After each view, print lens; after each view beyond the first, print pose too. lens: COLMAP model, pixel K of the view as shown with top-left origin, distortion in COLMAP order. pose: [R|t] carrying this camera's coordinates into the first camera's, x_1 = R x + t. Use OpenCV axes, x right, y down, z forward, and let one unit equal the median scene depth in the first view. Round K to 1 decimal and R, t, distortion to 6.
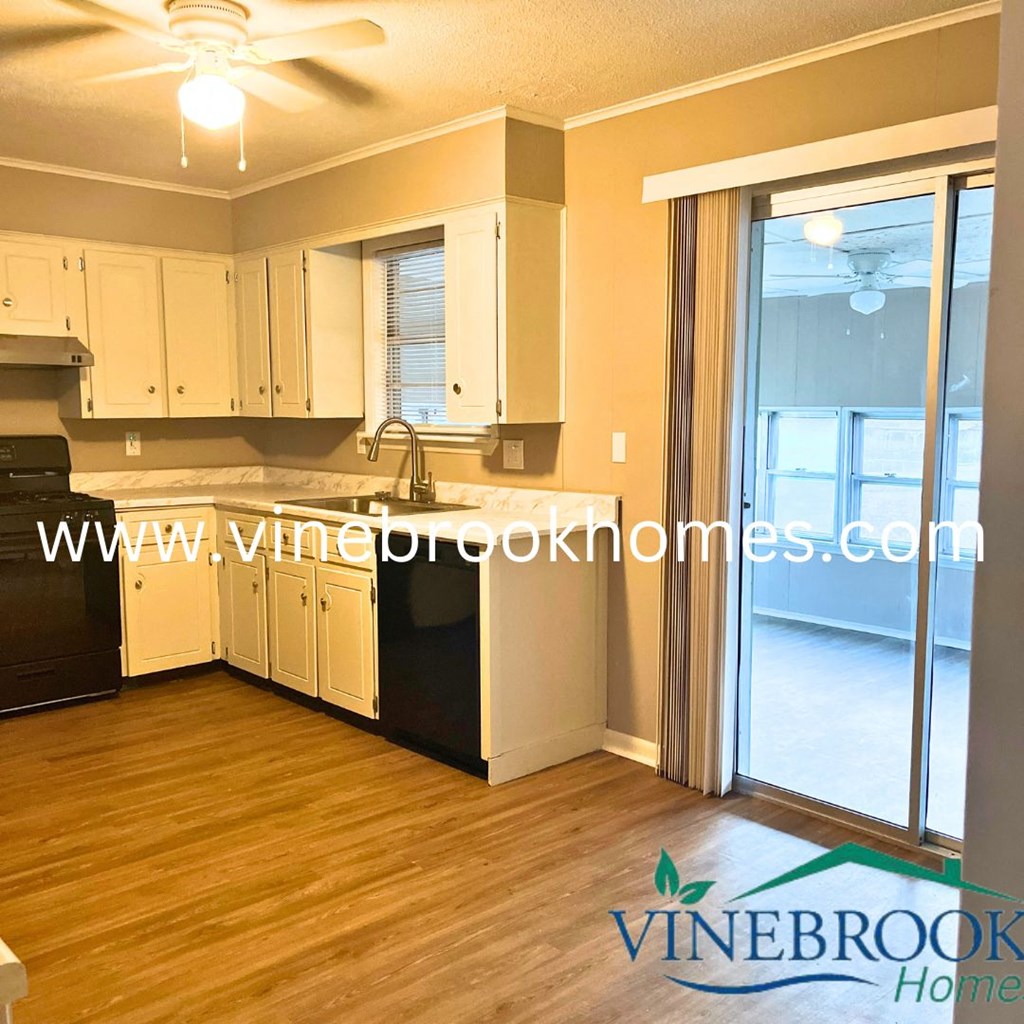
lens RADIAL K [[1022.9, 0, 507.4], [0, 1022.9, 517.1], [0, 0, 1]] dist [0.060721, -0.029847]
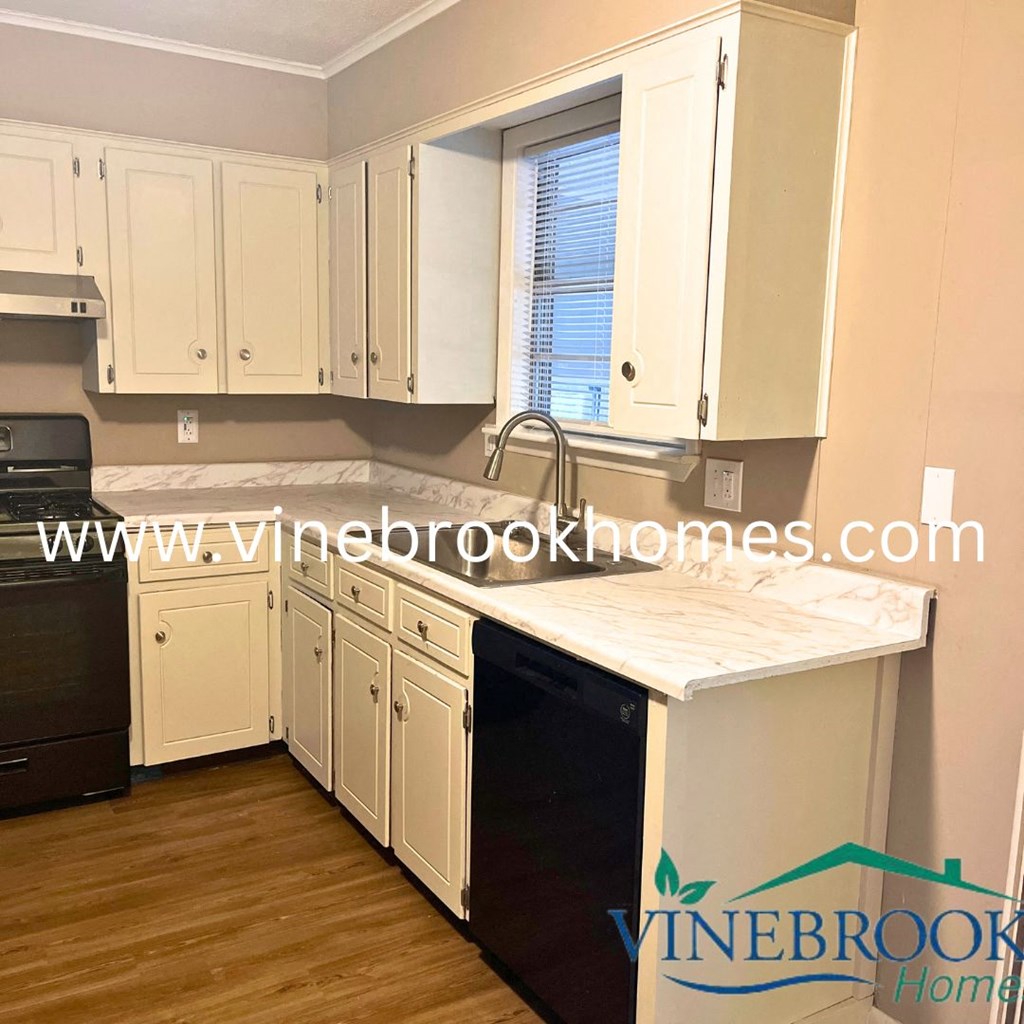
lens RADIAL K [[1022.9, 0, 507.4], [0, 1022.9, 517.1], [0, 0, 1]] dist [0.060721, -0.029847]
pose [[0.981168, 0.055169, -0.185112, -0.004974], [-0.047710, 0.997869, 0.044514, -0.055915], [0.187173, -0.034844, 0.981709, 0.359938]]
